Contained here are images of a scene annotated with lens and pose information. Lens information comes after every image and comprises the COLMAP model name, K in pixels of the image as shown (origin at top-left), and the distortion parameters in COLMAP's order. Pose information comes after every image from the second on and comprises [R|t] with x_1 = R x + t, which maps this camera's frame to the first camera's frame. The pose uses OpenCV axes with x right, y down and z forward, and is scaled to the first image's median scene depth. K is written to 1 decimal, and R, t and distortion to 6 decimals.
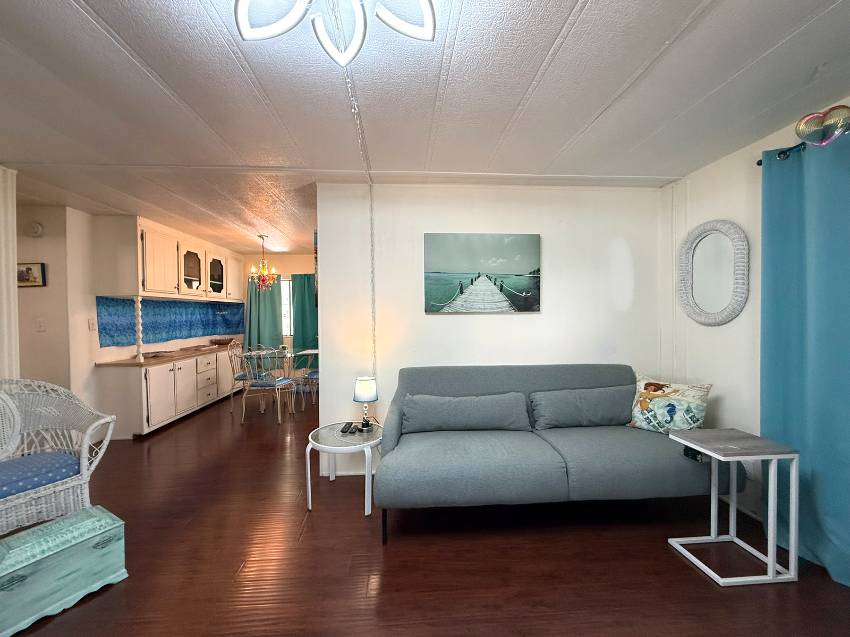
lens RADIAL K [[340.5, 0, 419.3], [0, 340.5, 315.9], [0, 0, 1]] dist [-0.000142, 0.000331]
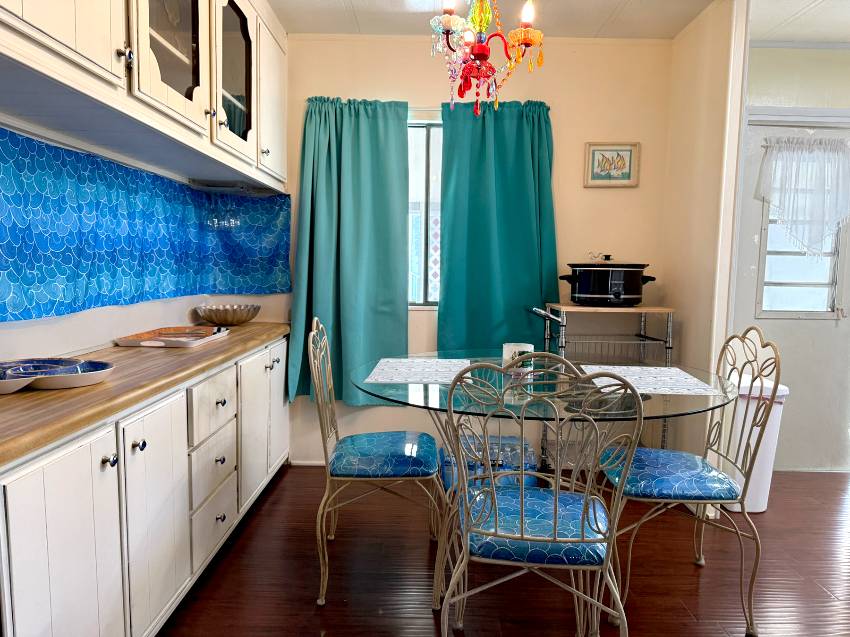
lens RADIAL K [[608.4, 0, 427.5], [0, 608.4, 319.6], [0, 0, 1]] dist [0.028401, -0.041199]
pose [[0.997648, 0.036102, -0.058266, -0.451930], [-0.031220, 0.996092, 0.082626, 0.033606], [0.061022, -0.080612, 0.994876, 0.568412]]
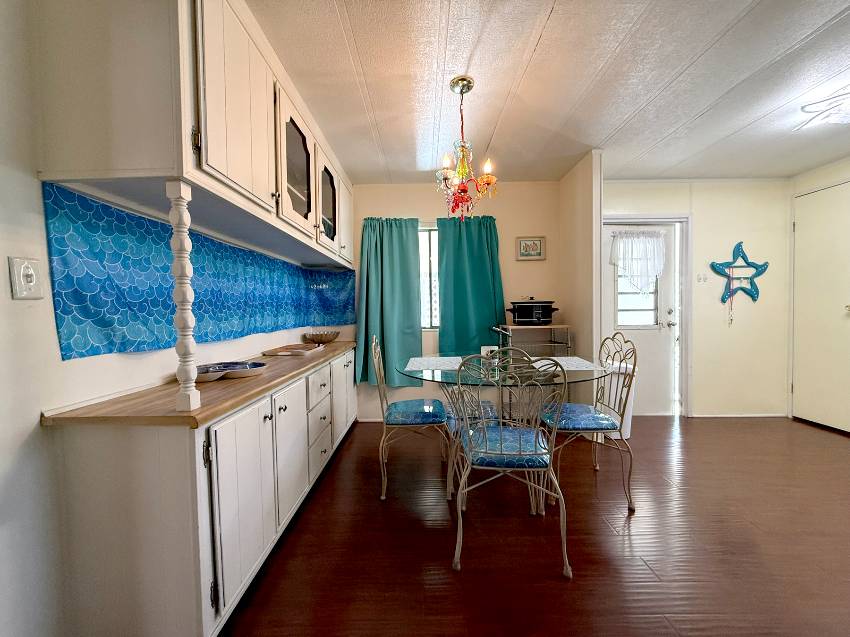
lens RADIAL K [[340.5, 0, 423.5], [0, 340.5, 316.1], [0, 0, 1]] dist [-0.000142, 0.000331]
pose [[0.998156, -0.001134, -0.060691, -0.469537], [0.001929, 0.999913, 0.013036, 0.040661], [0.060671, -0.013129, 0.998071, 0.562864]]
